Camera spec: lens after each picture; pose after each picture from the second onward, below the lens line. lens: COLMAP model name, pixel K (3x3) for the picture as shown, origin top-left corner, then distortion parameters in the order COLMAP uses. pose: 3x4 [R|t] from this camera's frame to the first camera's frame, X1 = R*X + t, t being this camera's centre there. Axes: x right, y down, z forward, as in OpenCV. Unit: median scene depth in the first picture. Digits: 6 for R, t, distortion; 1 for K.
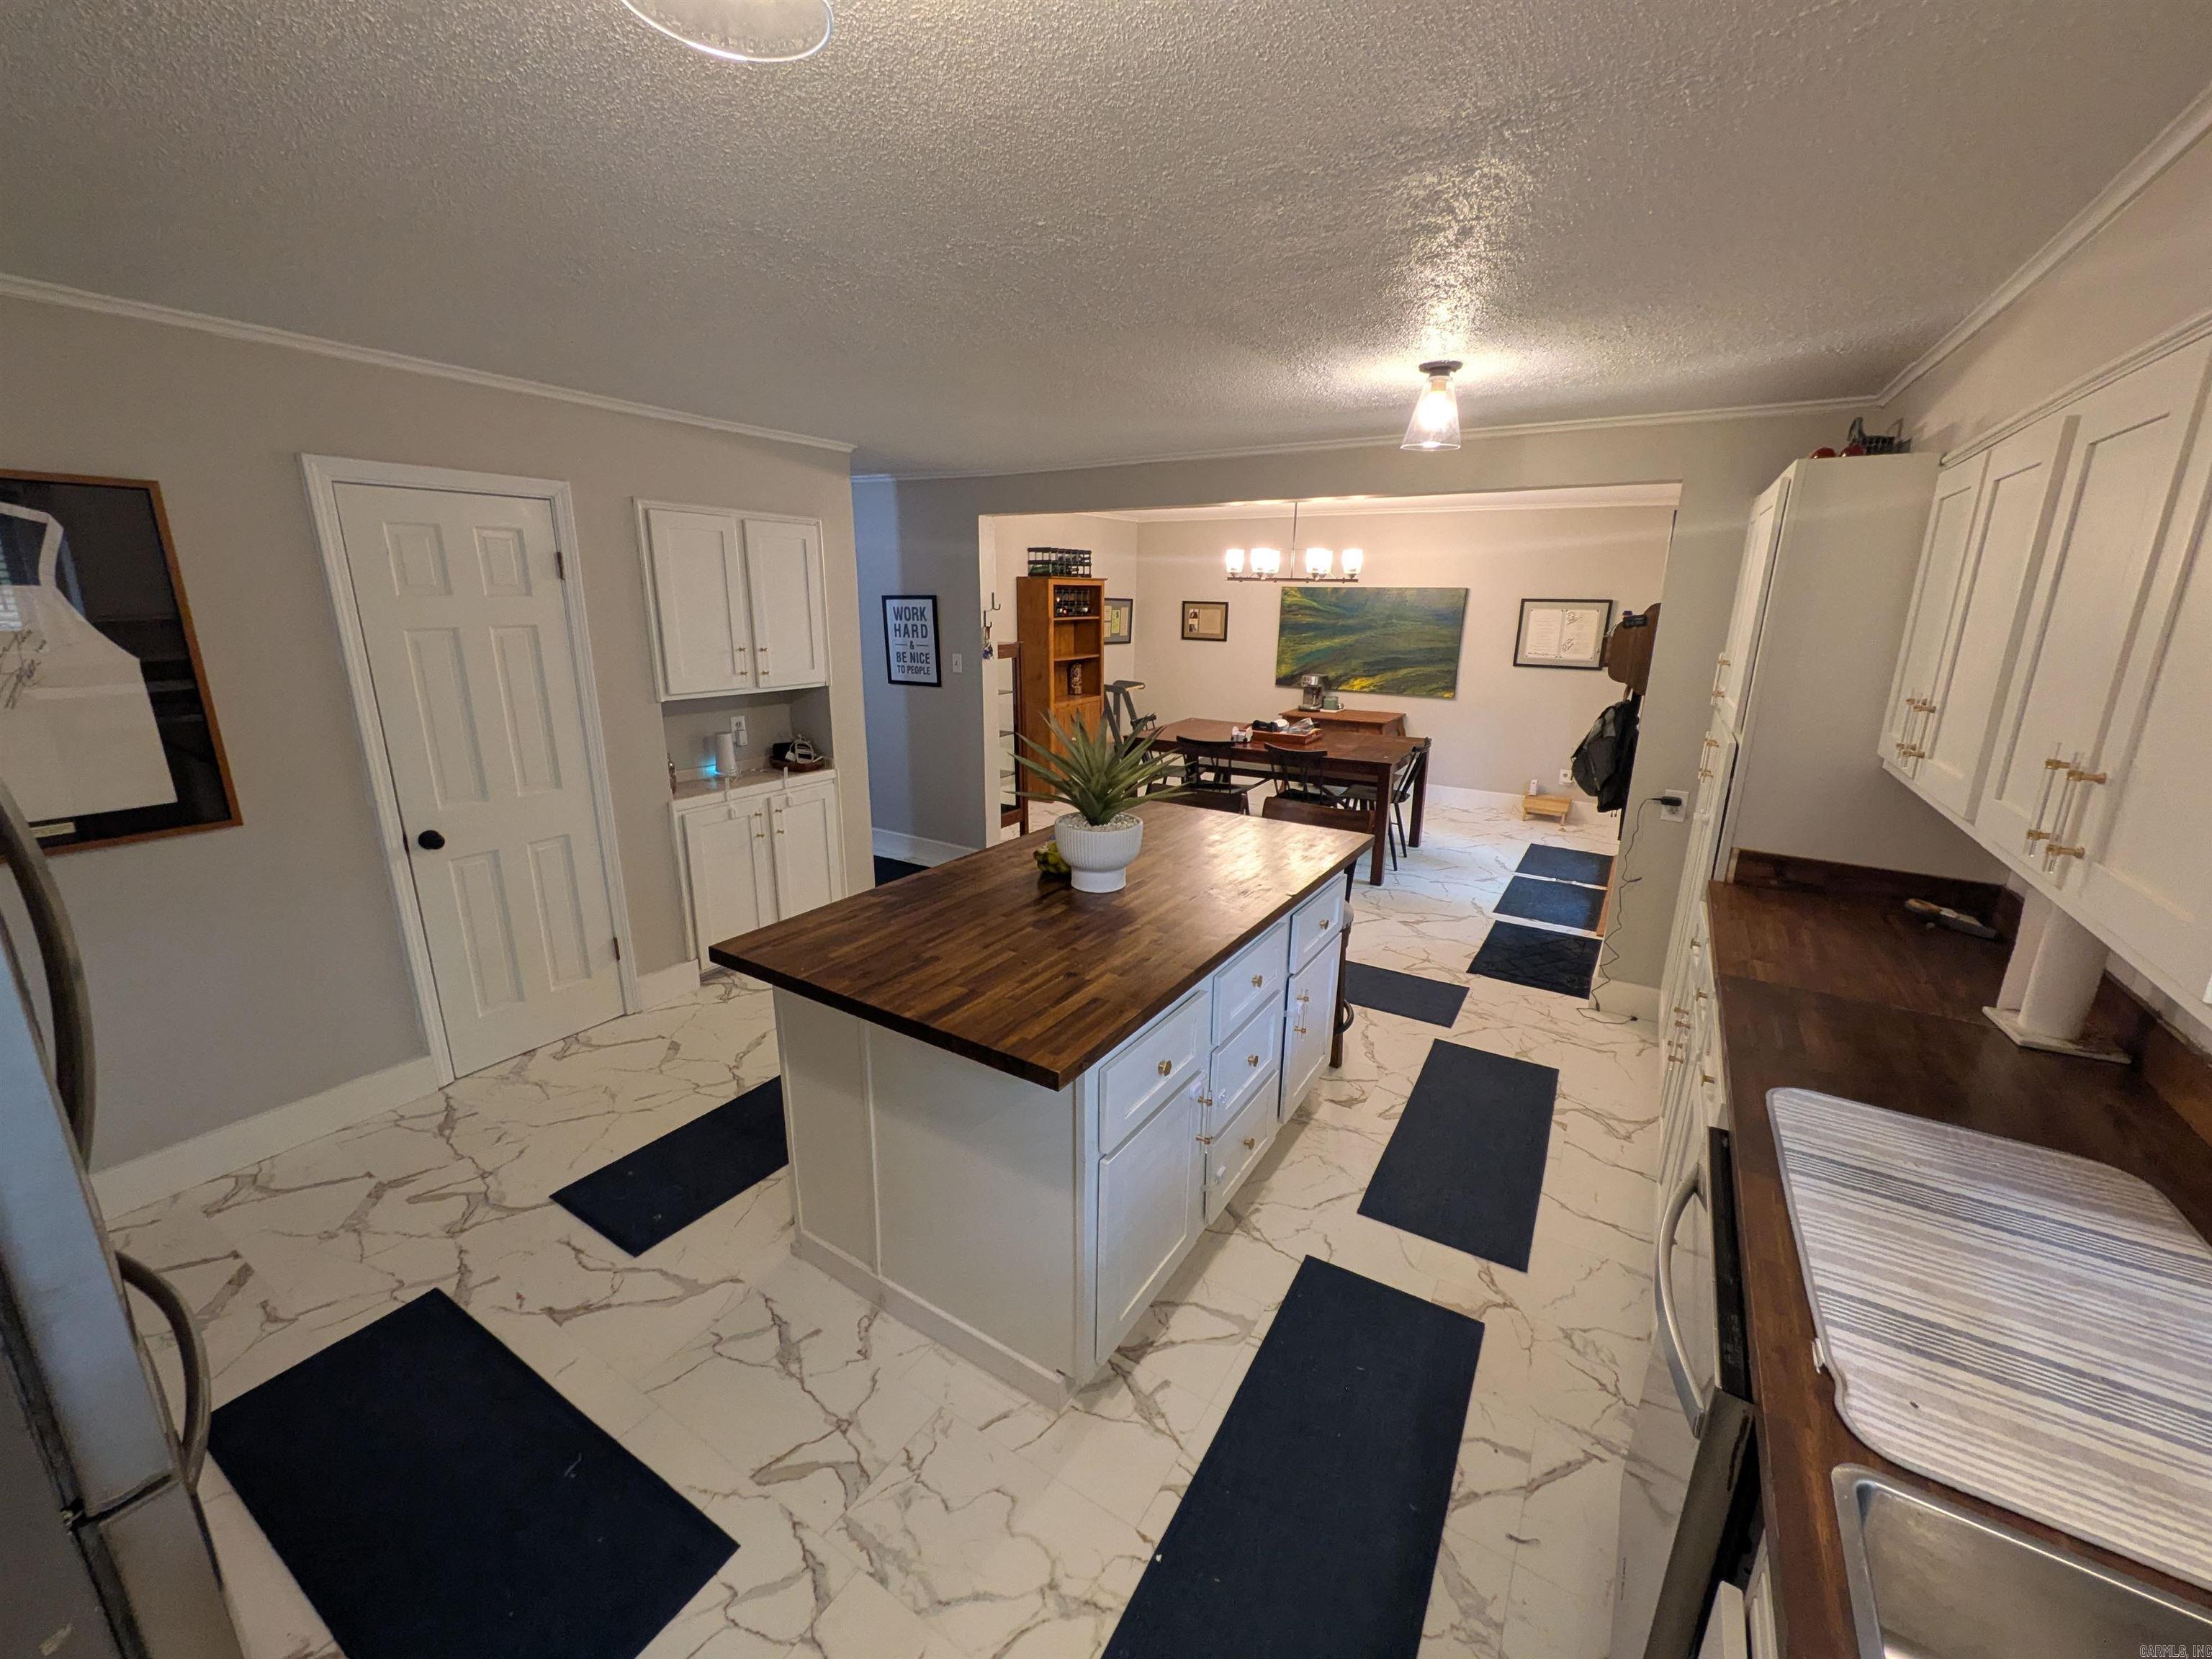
lens RADIAL K [[878.6, 0, 1102.3], [0, 878.6, 823.8], [0, 0, 1]] dist [0.000290, -0.000056]
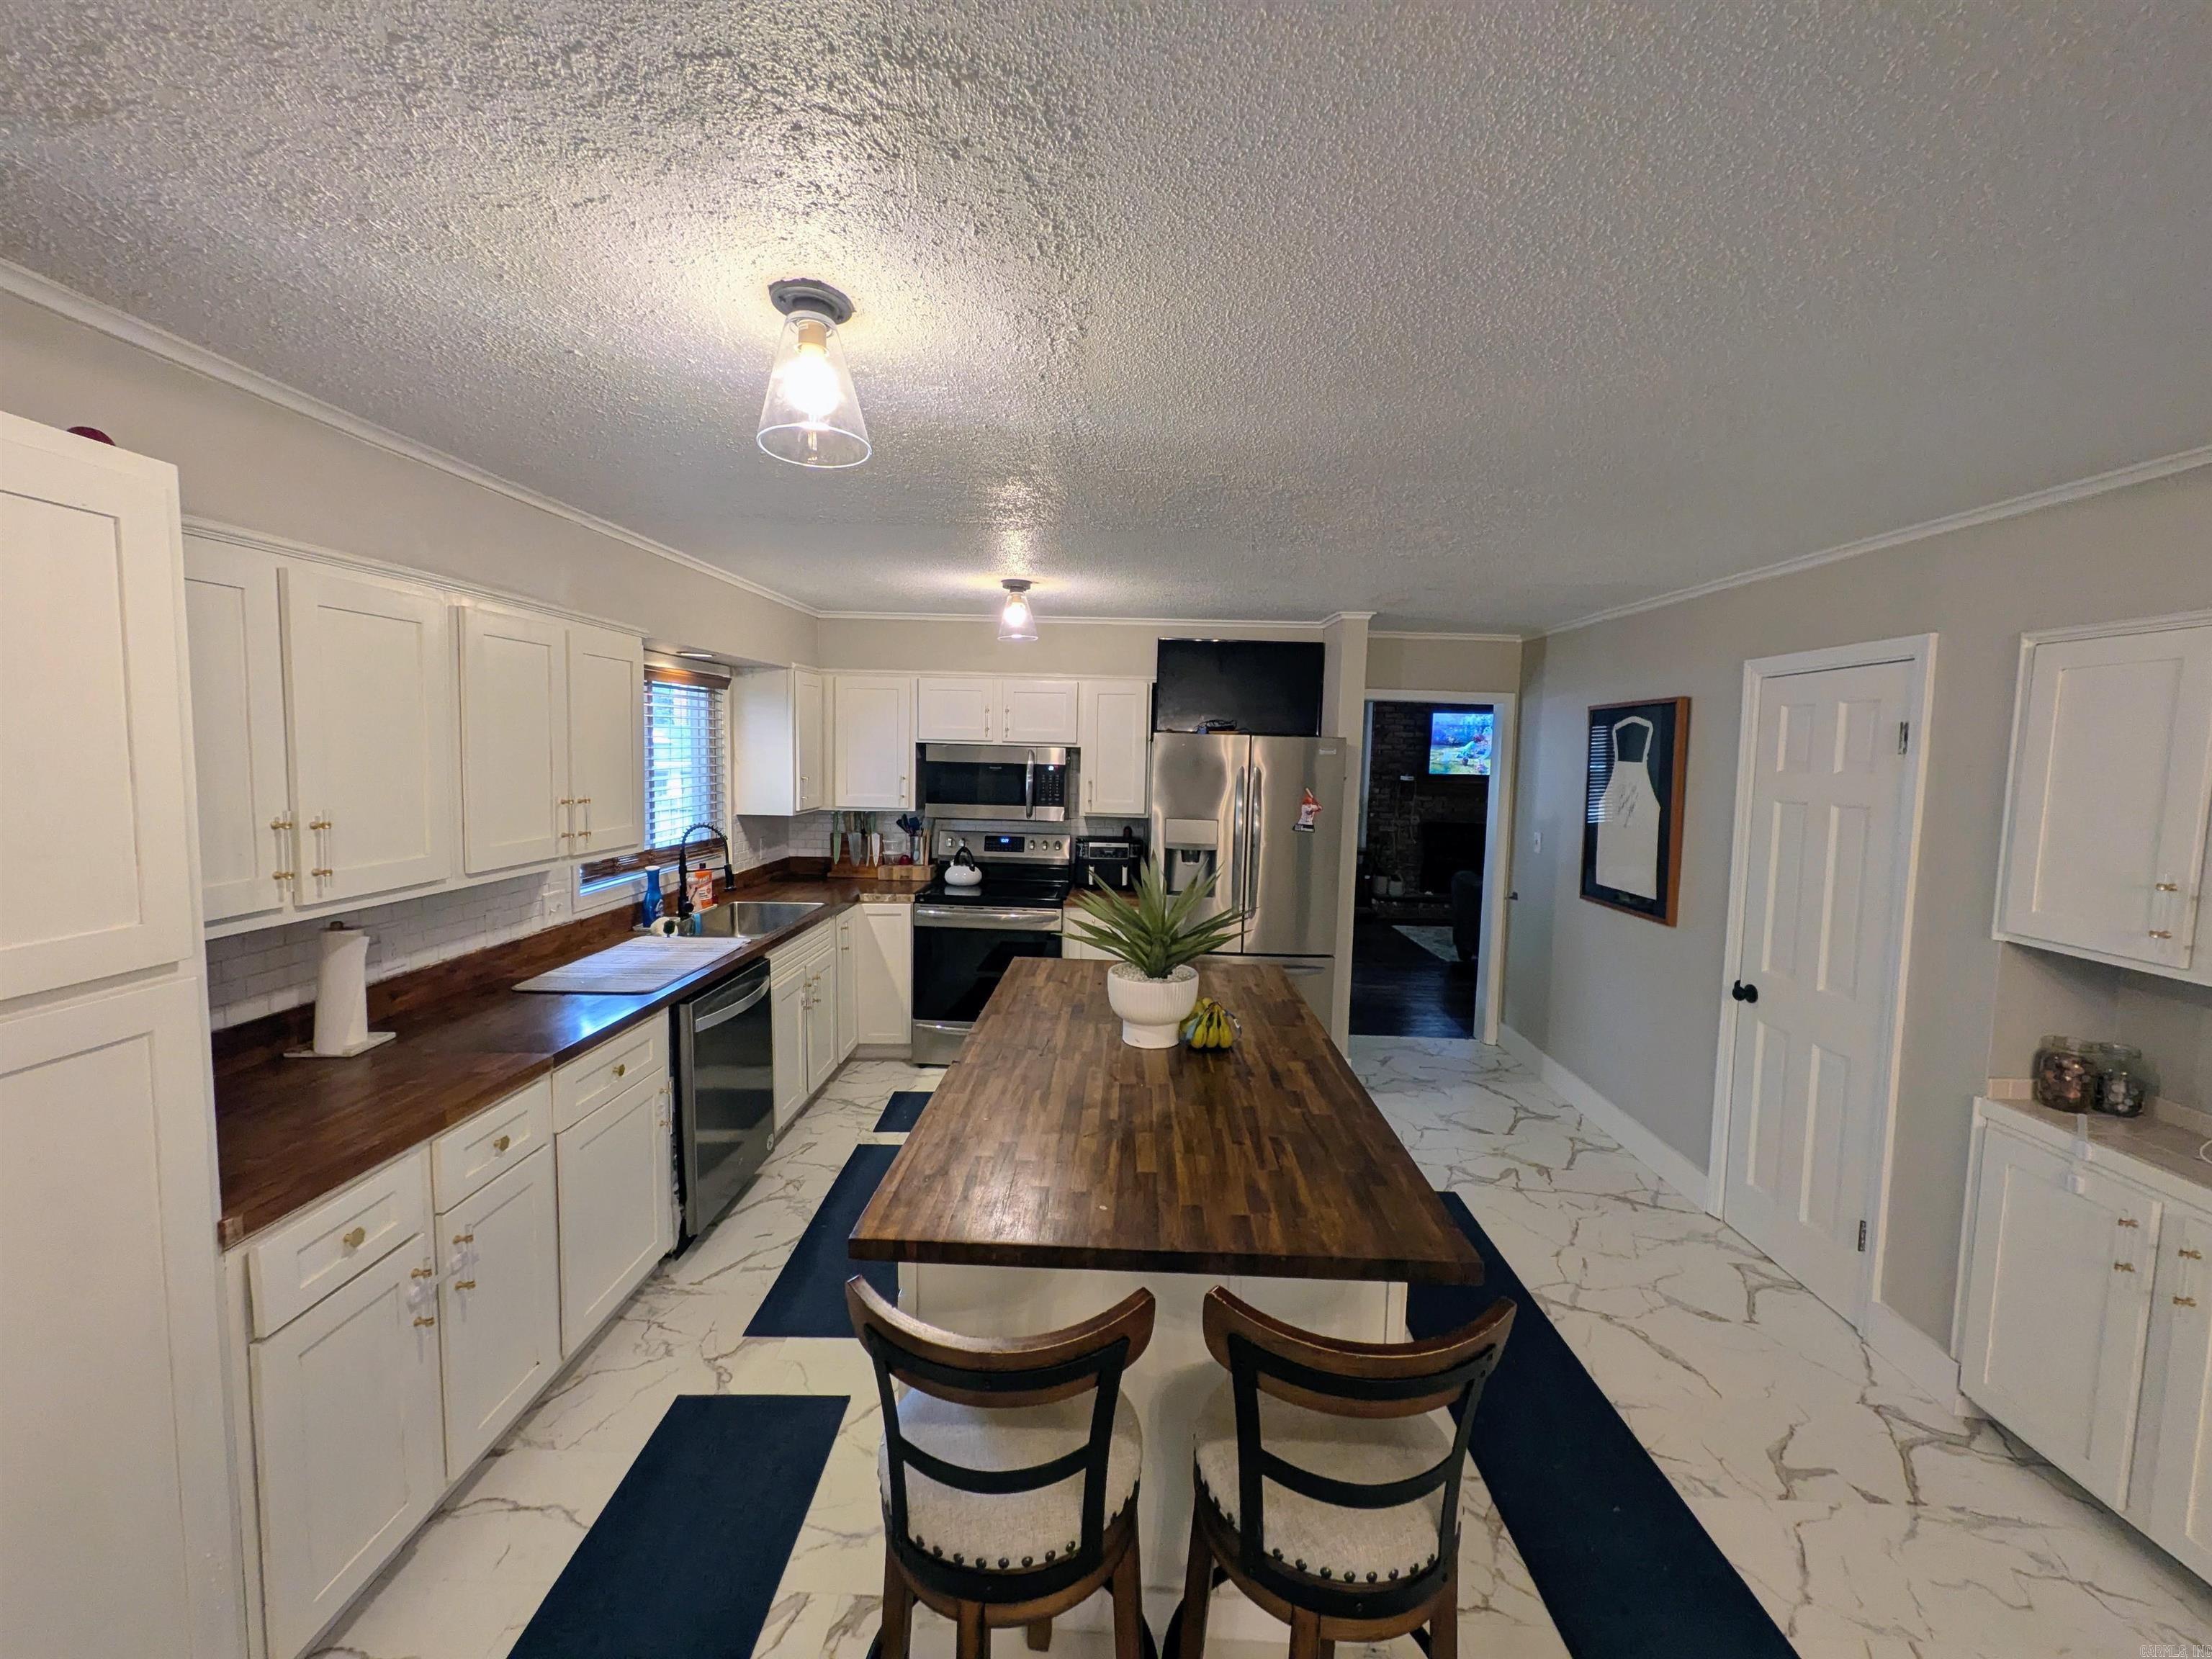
lens RADIAL K [[884.2, 0, 1123.0], [0, 884.2, 827.2], [0, 0, 1]] dist [0.000031, -0.000084]
pose [[-0.847175, 0.012194, -0.531174, 0.514891], [-0.168441, 0.942002, 0.290274, -0.410347], [0.503907, 0.335384, -0.795987, 1.624234]]
